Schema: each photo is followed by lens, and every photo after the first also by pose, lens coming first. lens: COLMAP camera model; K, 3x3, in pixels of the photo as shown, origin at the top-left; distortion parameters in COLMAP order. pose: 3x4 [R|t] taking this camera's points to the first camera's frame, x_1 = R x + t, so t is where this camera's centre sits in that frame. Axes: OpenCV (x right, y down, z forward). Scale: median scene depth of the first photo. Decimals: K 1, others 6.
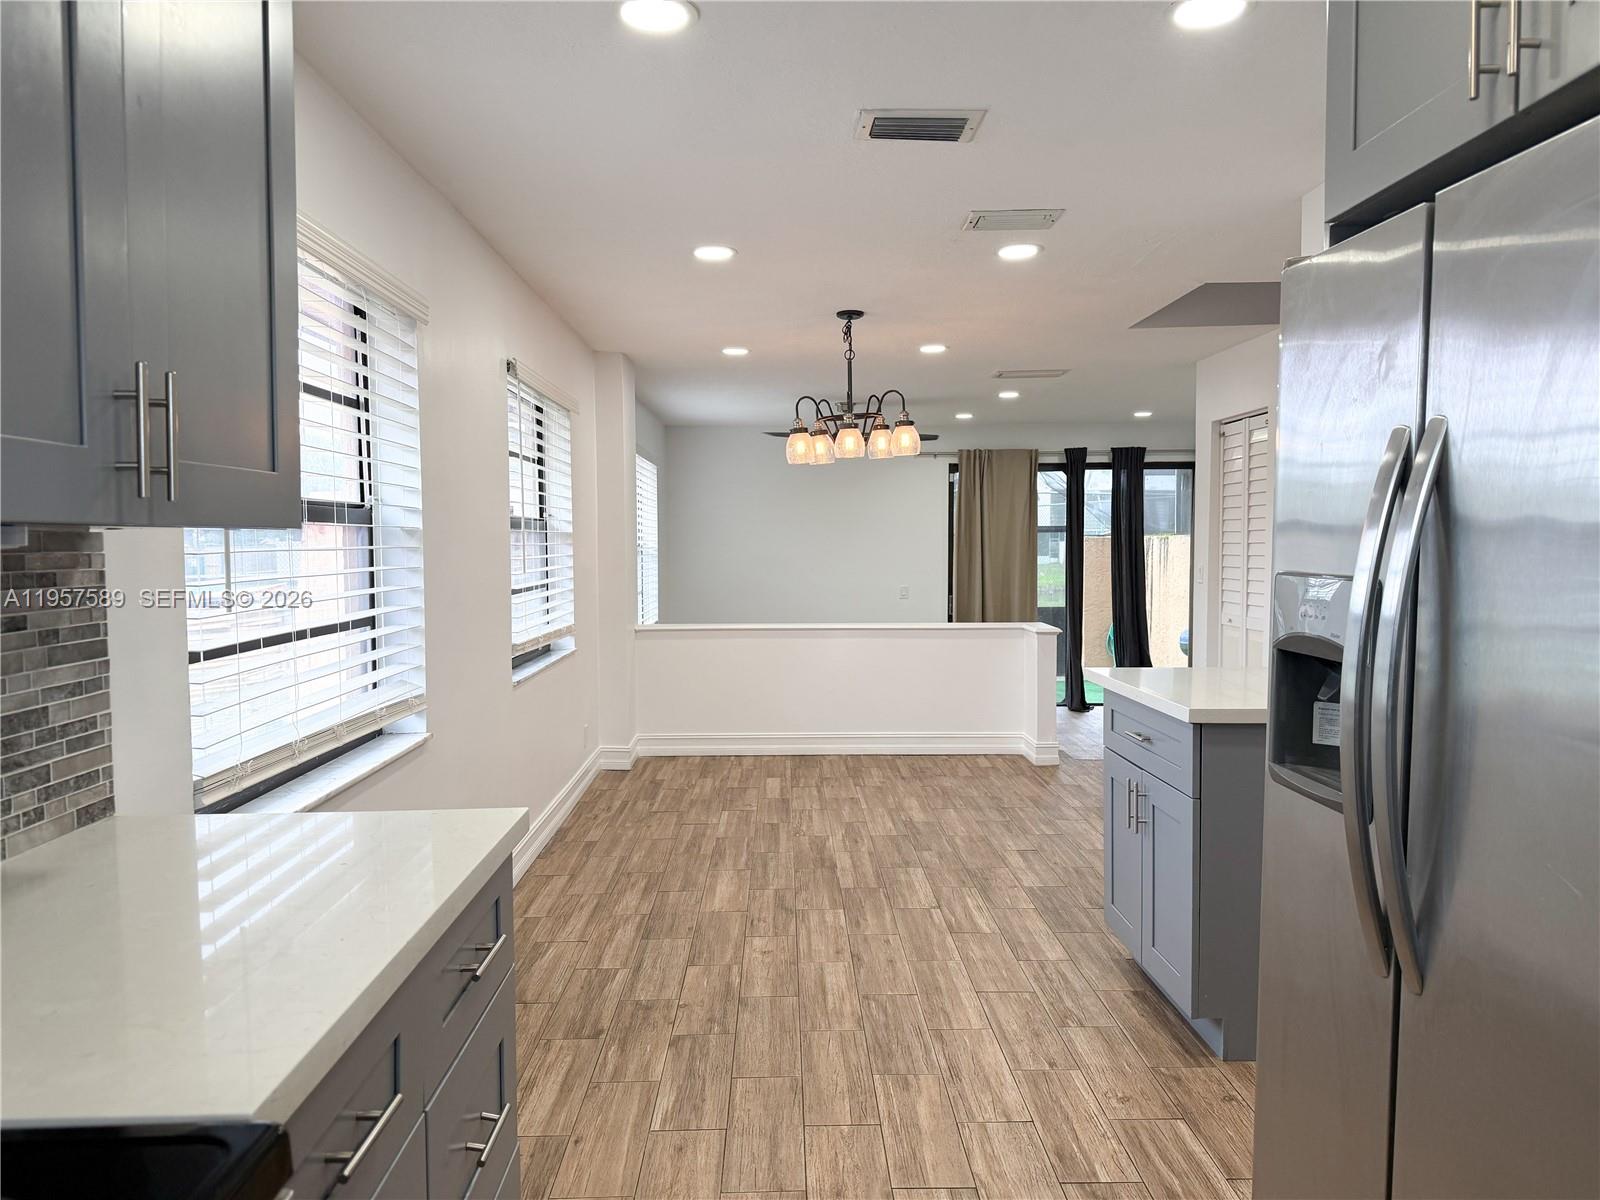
lens RADIAL K [[1135.8, 0, 800.0], [0, 1135.8, 600.0], [0, 0, 1]] dist [0.243675, -0.199142]
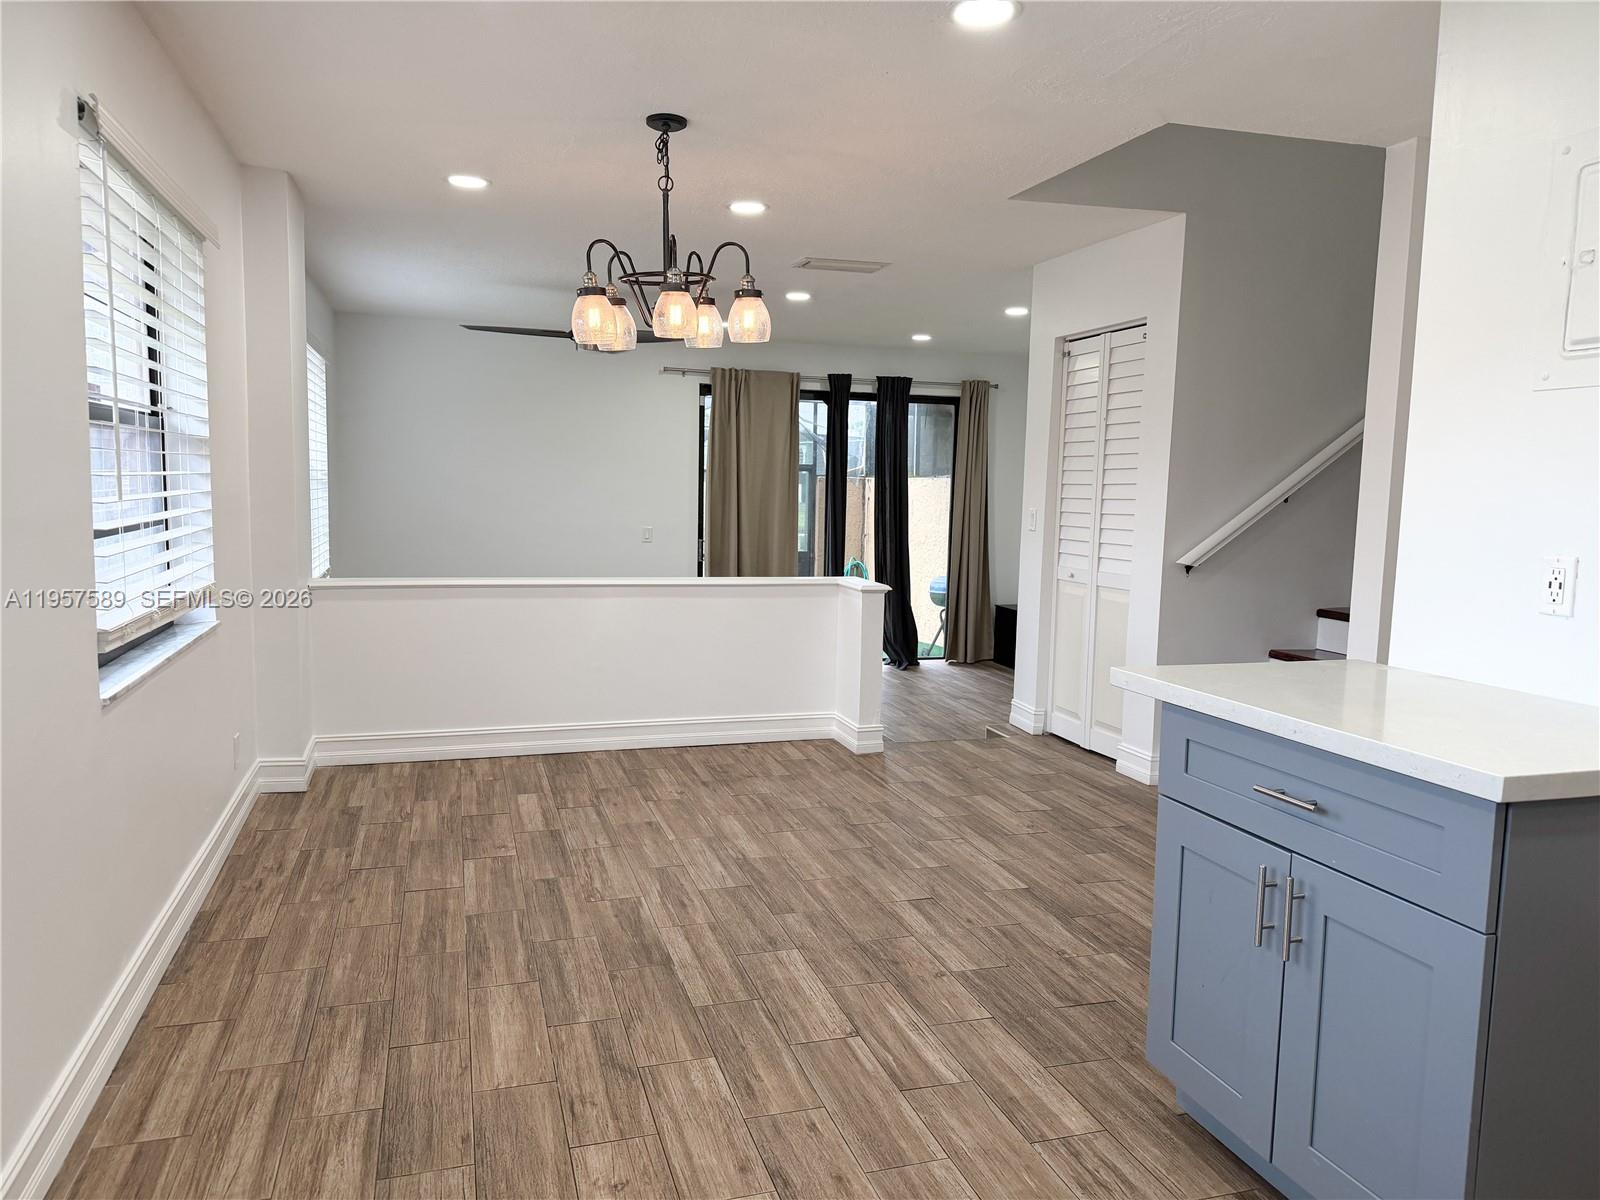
lens RADIAL K [[1138.8, 0, 800.0], [0, 1138.8, 600.0], [0, 0, 1]] dist [0.133684, -0.201341]
pose [[0.960764, -0.004537, 0.277332, -0.074724], [-0.010014, 0.998647, 0.051029, -0.006716], [-0.277188, -0.051804, 0.959418, 0.340794]]
